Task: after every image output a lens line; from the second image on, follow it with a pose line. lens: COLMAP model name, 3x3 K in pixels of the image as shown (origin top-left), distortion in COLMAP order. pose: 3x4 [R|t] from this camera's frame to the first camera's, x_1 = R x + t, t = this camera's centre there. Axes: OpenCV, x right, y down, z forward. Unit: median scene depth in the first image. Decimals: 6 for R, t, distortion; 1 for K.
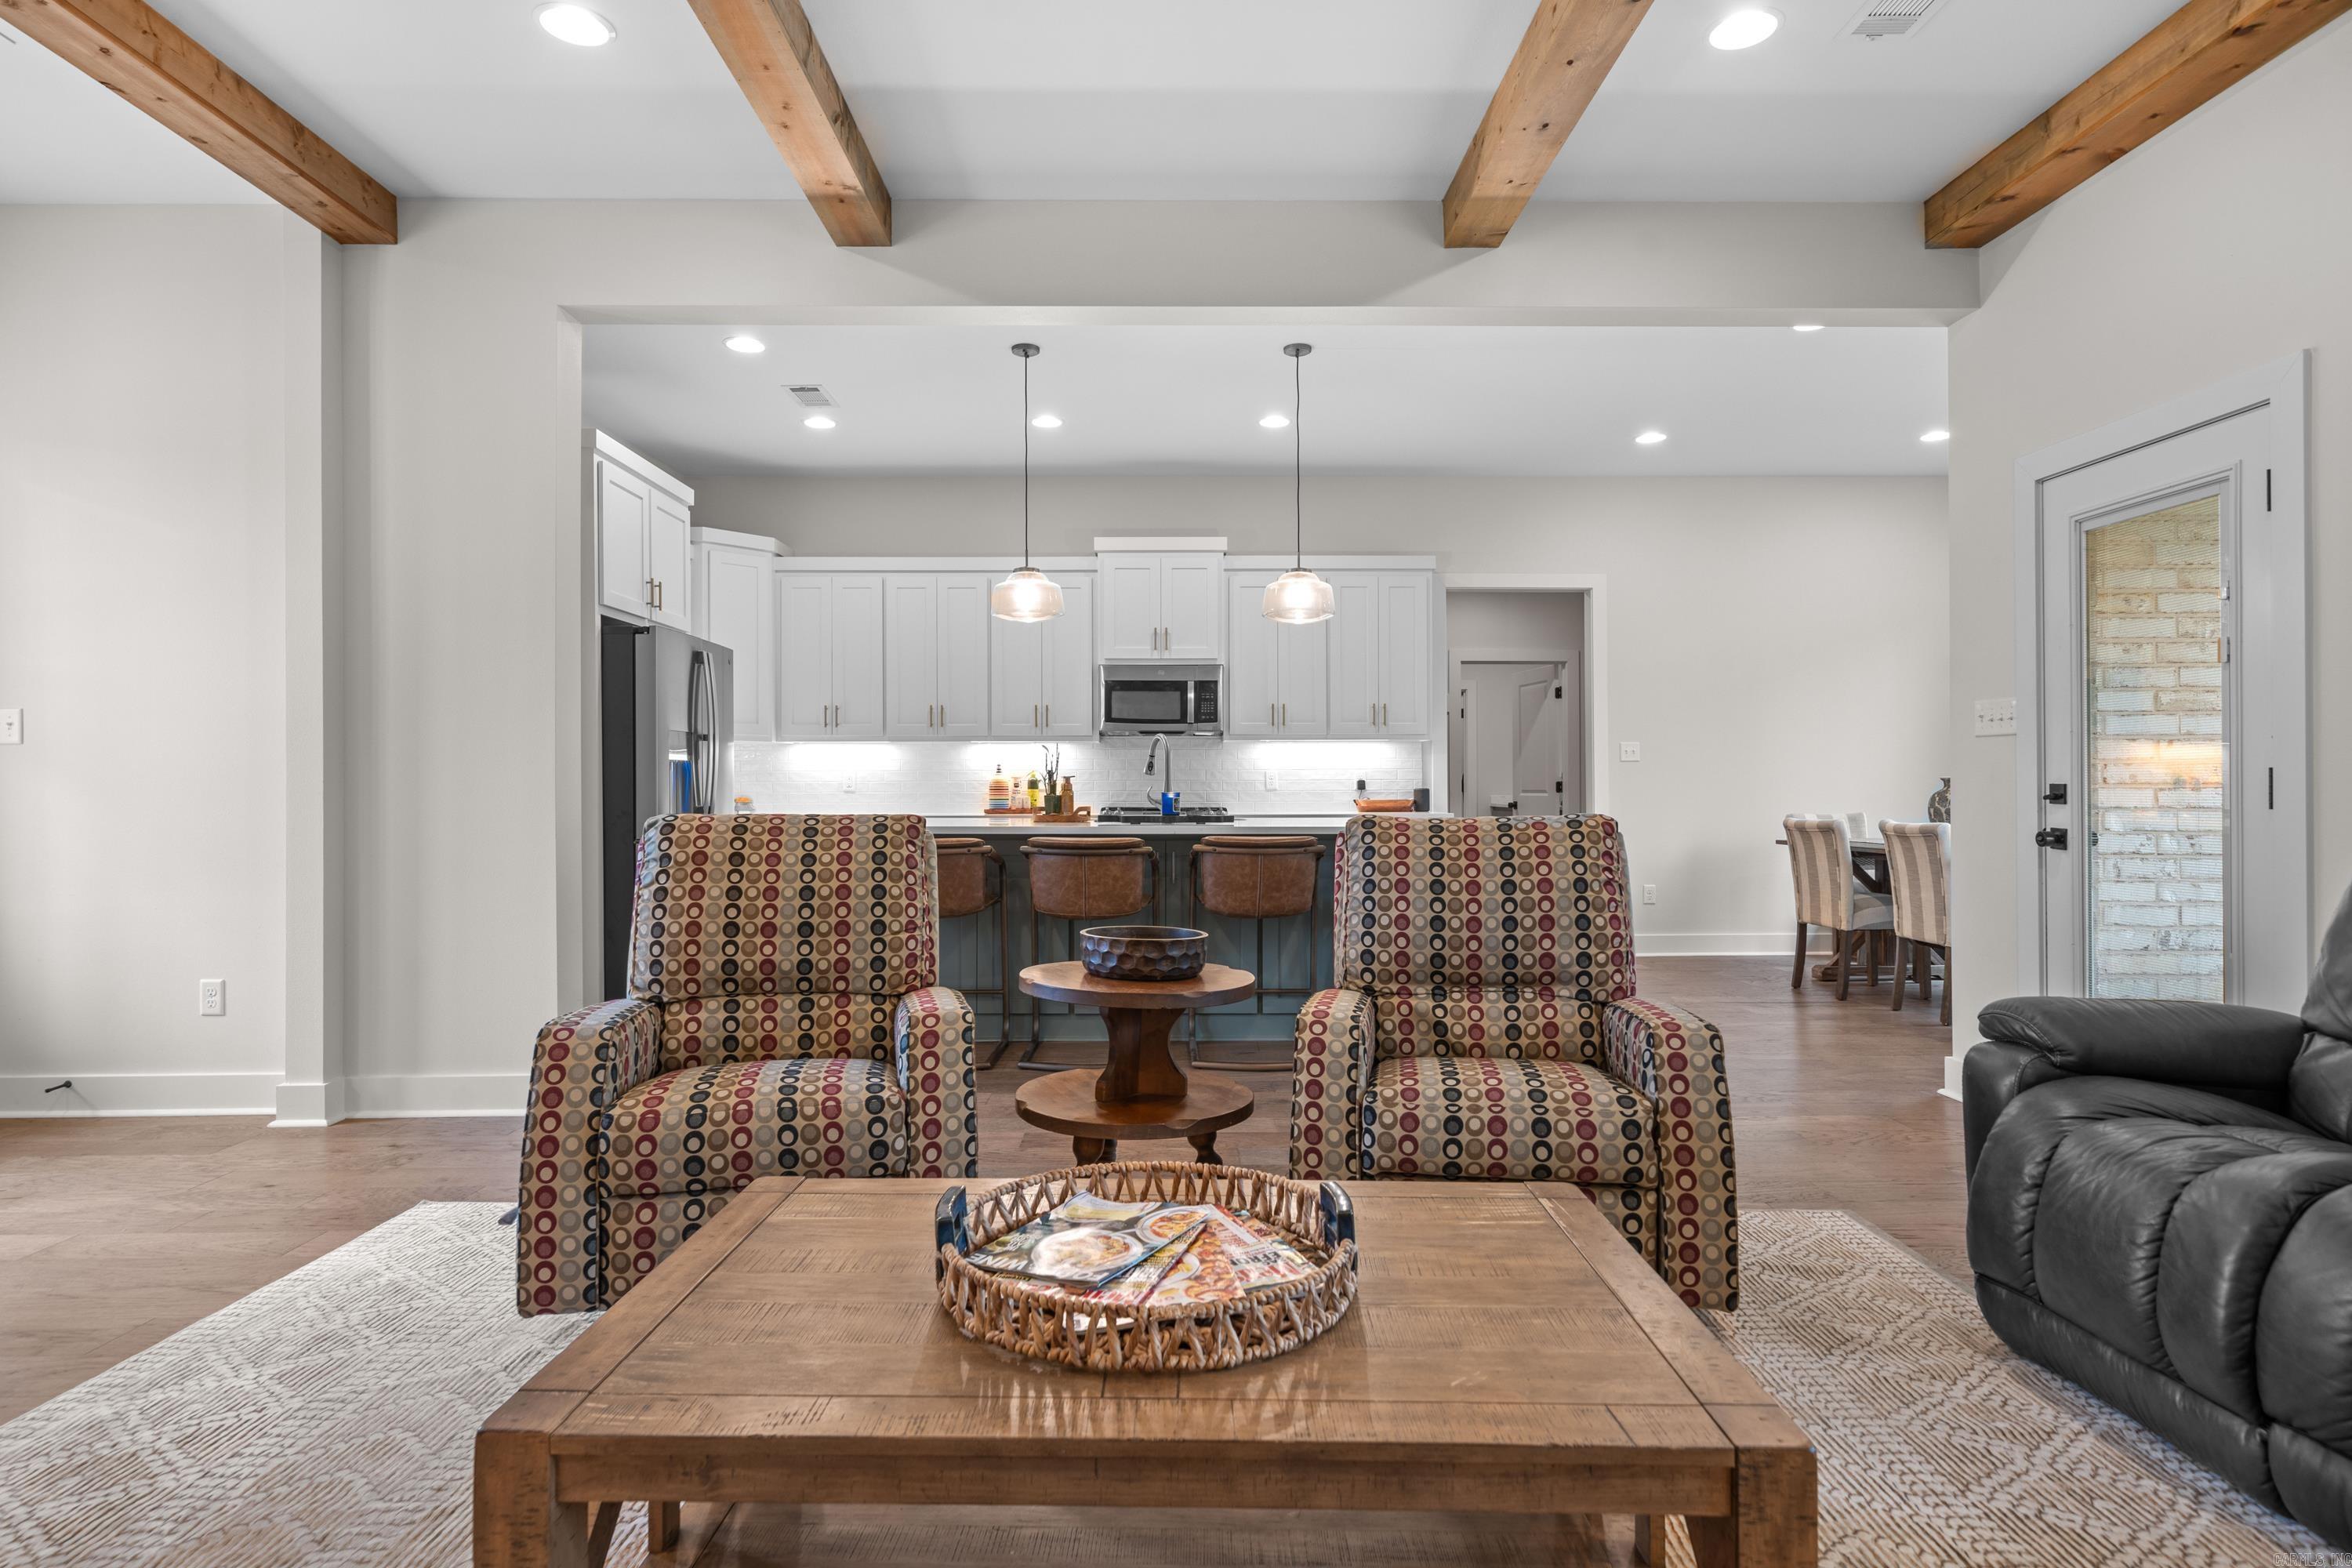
lens RADIAL K [[1250.4, 0, 1173.2], [0, 1250.4, 775.4], [0, 0, 1]] dist [-0.002498, 0.002917]
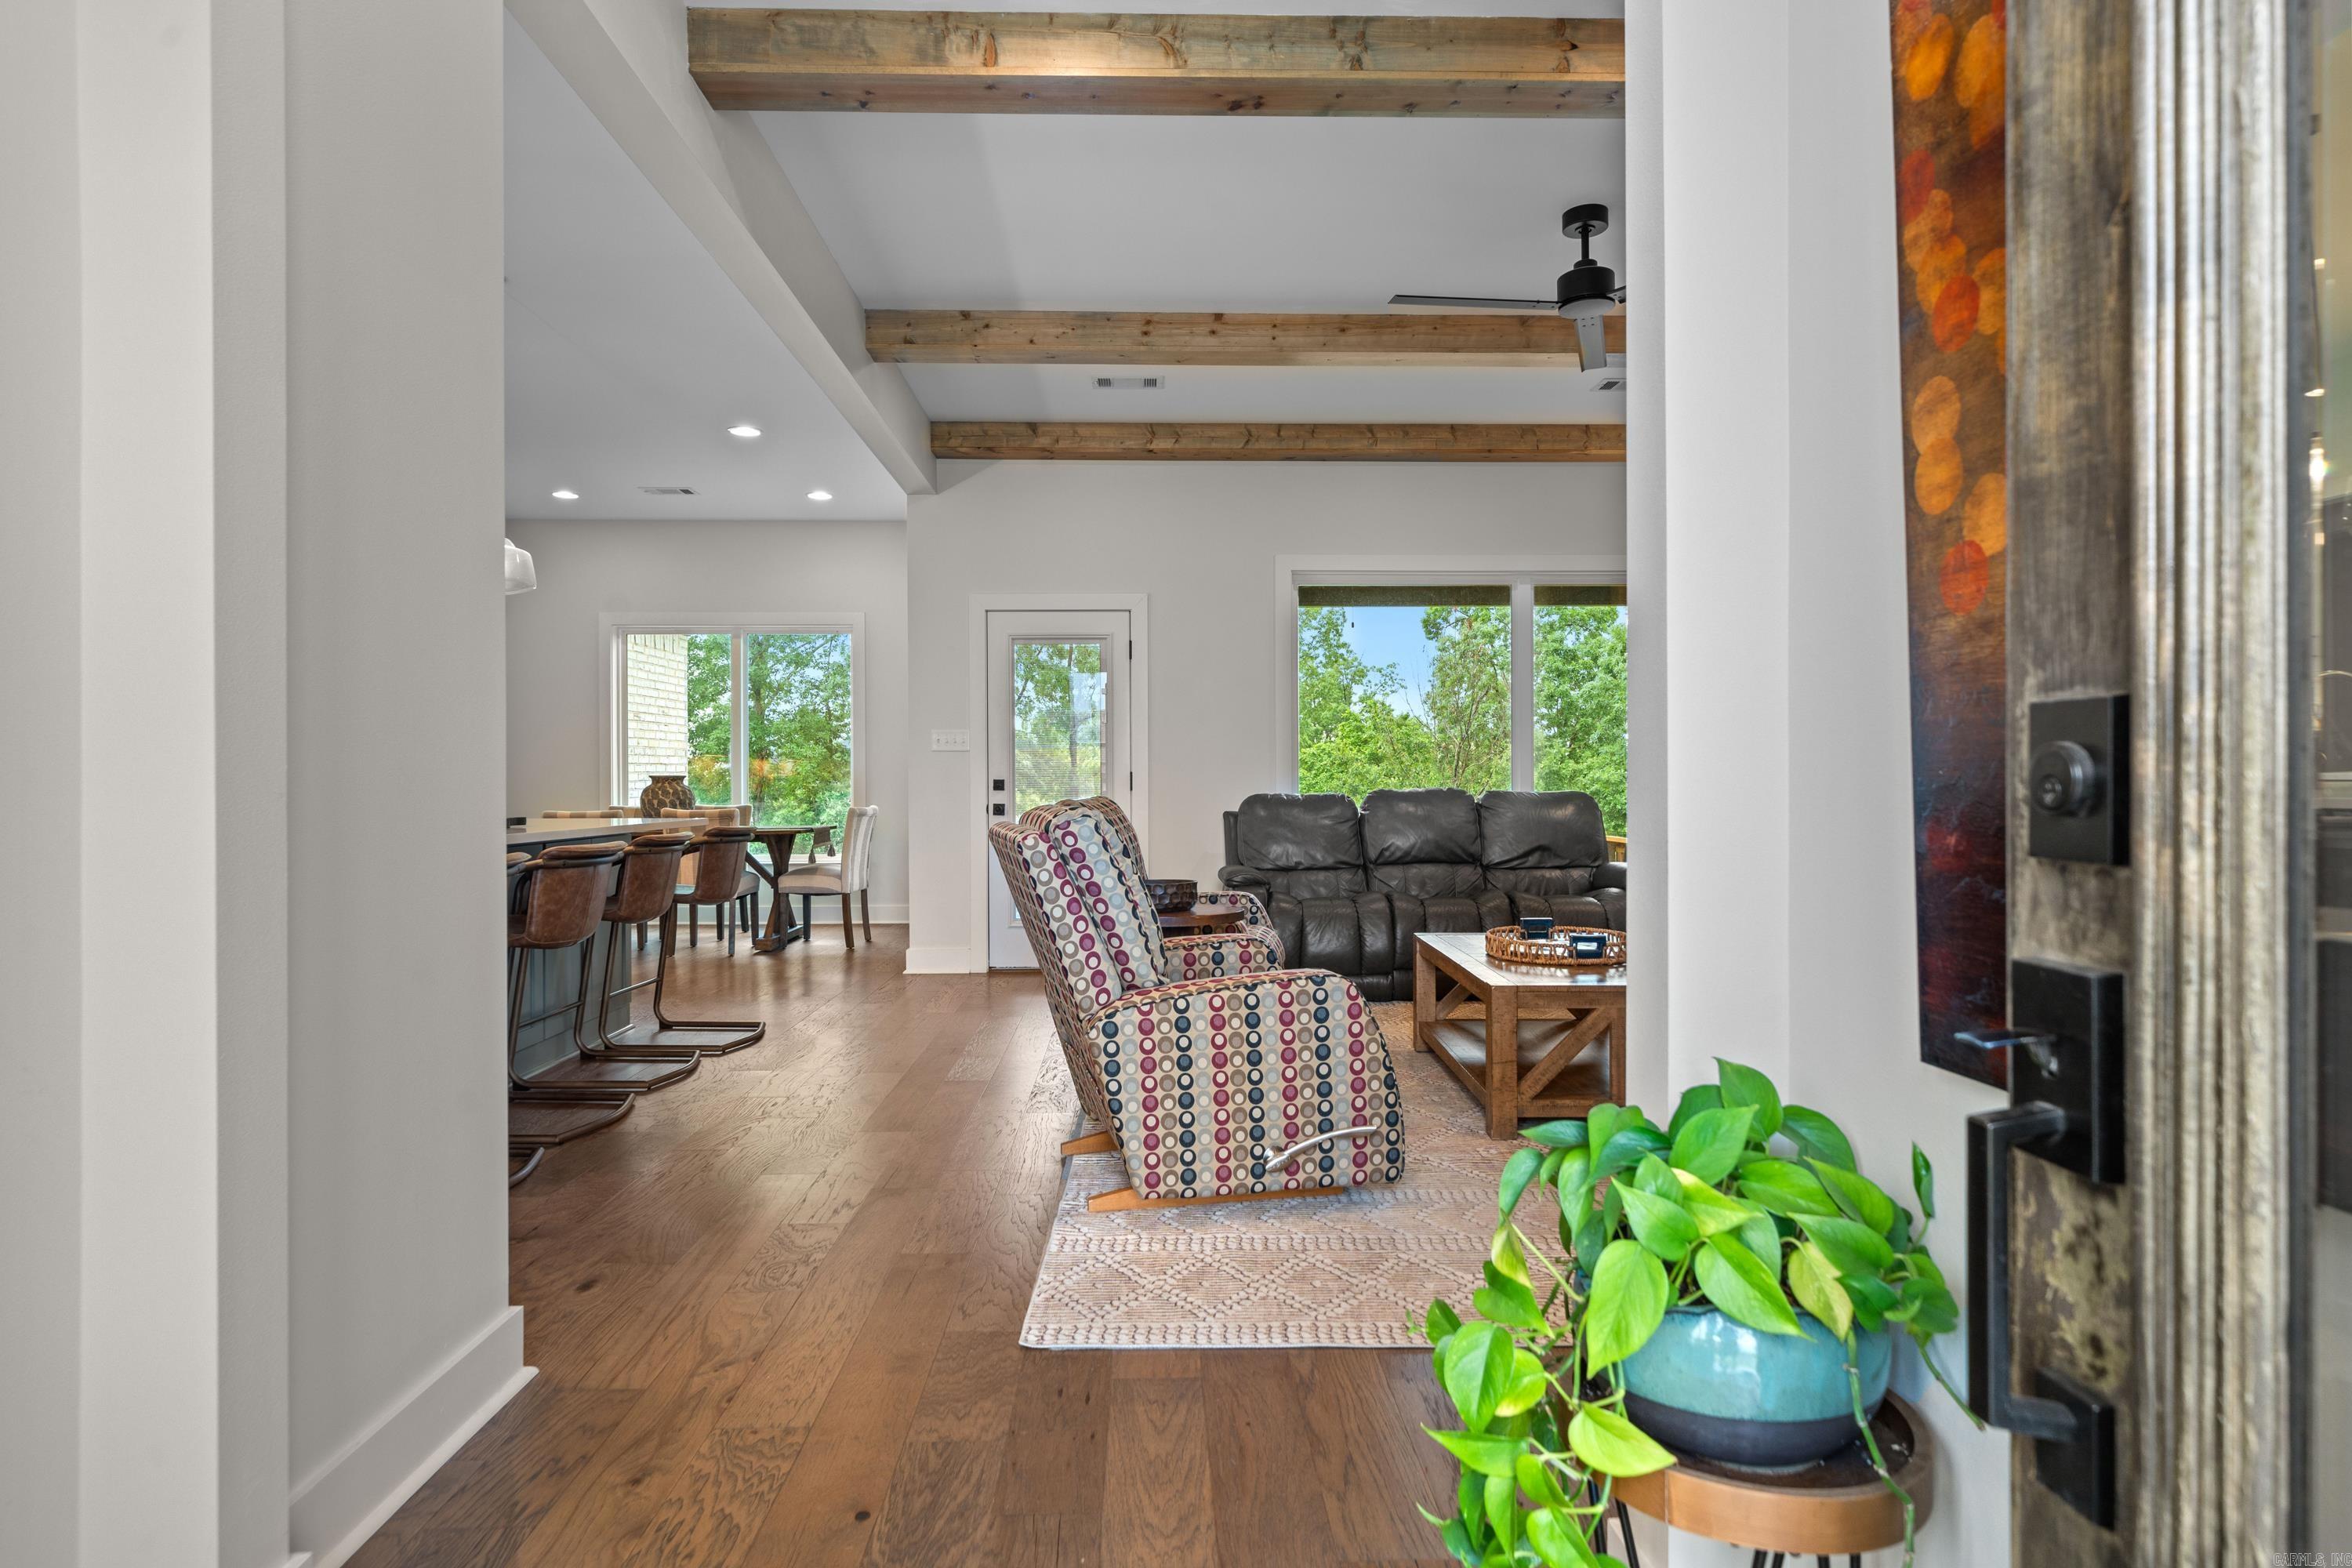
lens RADIAL K [[1250.4, 0, 1168.9], [0, 1250.4, 769.2], [0, 0, 1]] dist [-0.002498, 0.002917]
pose [[-0.020377, 0.009194, 0.999750, -1.185124], [-0.003513, 0.999951, -0.009267, 0.008016], [-0.999786, -0.003701, -0.020344, 0.831603]]
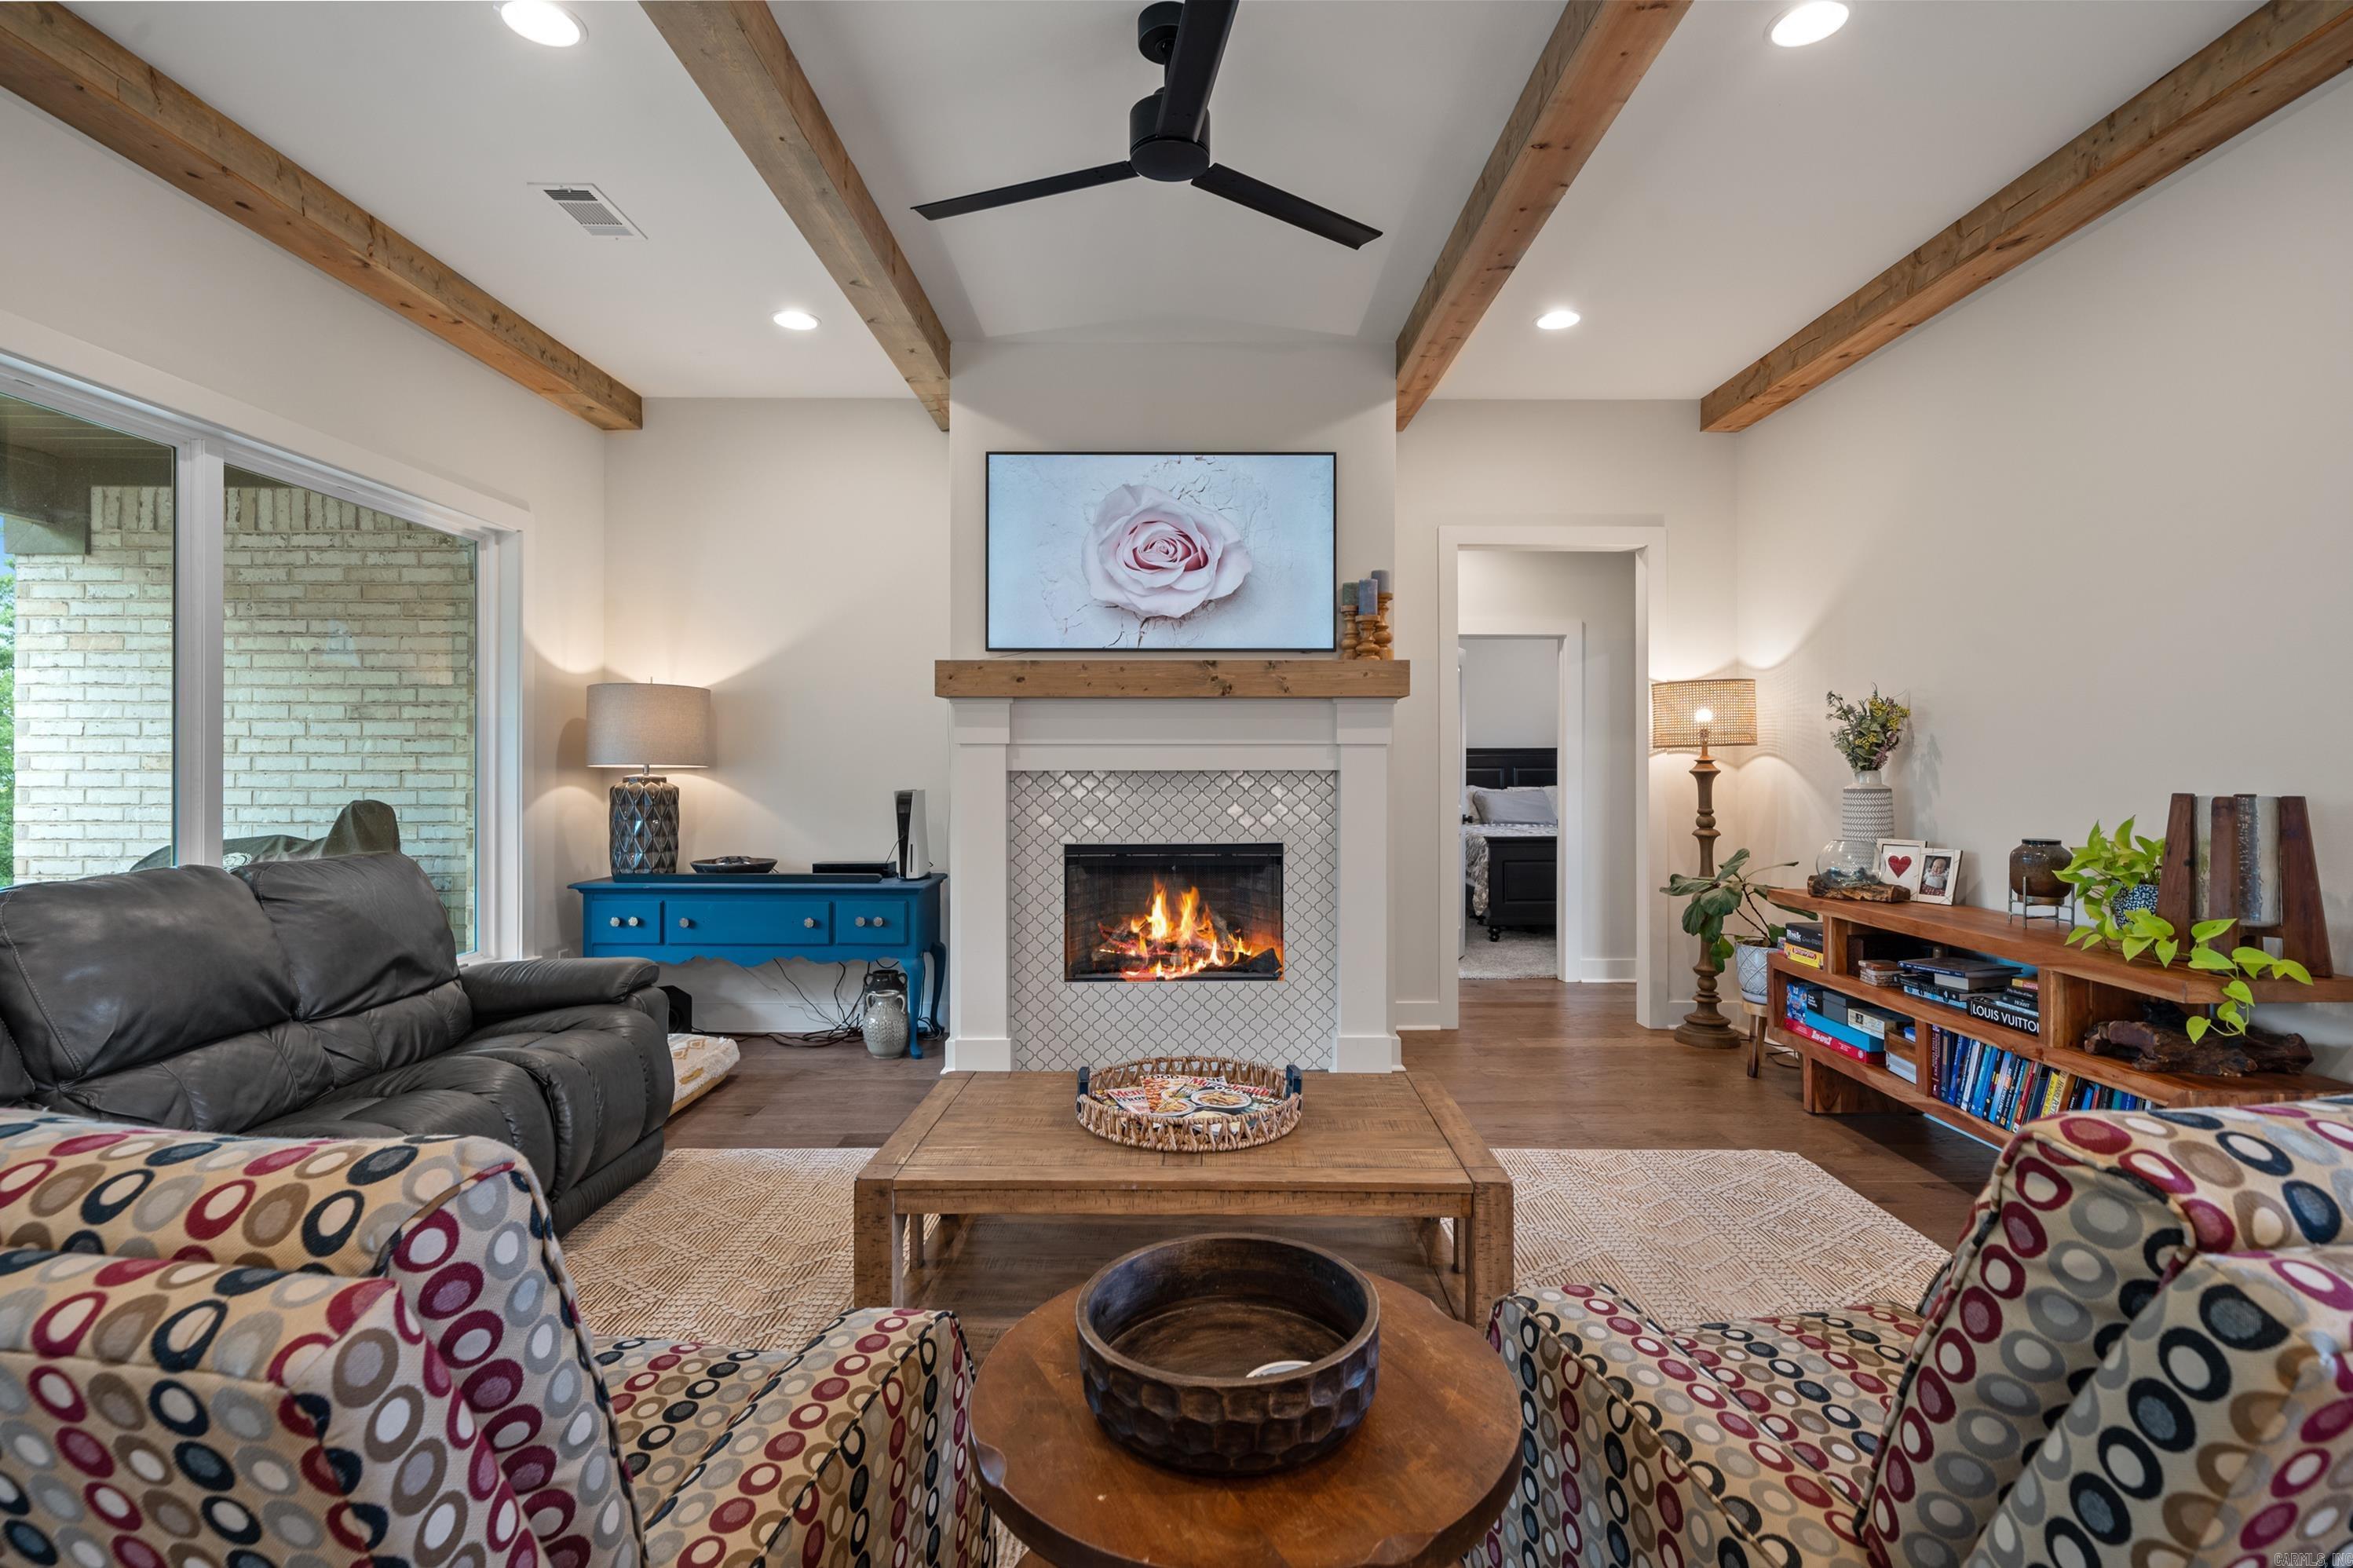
lens RADIAL K [[1094.4, 0, 1194.9], [0, 1094.4, 760.8], [0, 0, 1]] dist [0.000284, -0.000068]
pose [[-0.999955, 0.003845, -0.008655, -0.005269], [0.003935, 0.999938, -0.010381, -0.043866], [0.008614, -0.010415, -0.999909, 1.127878]]
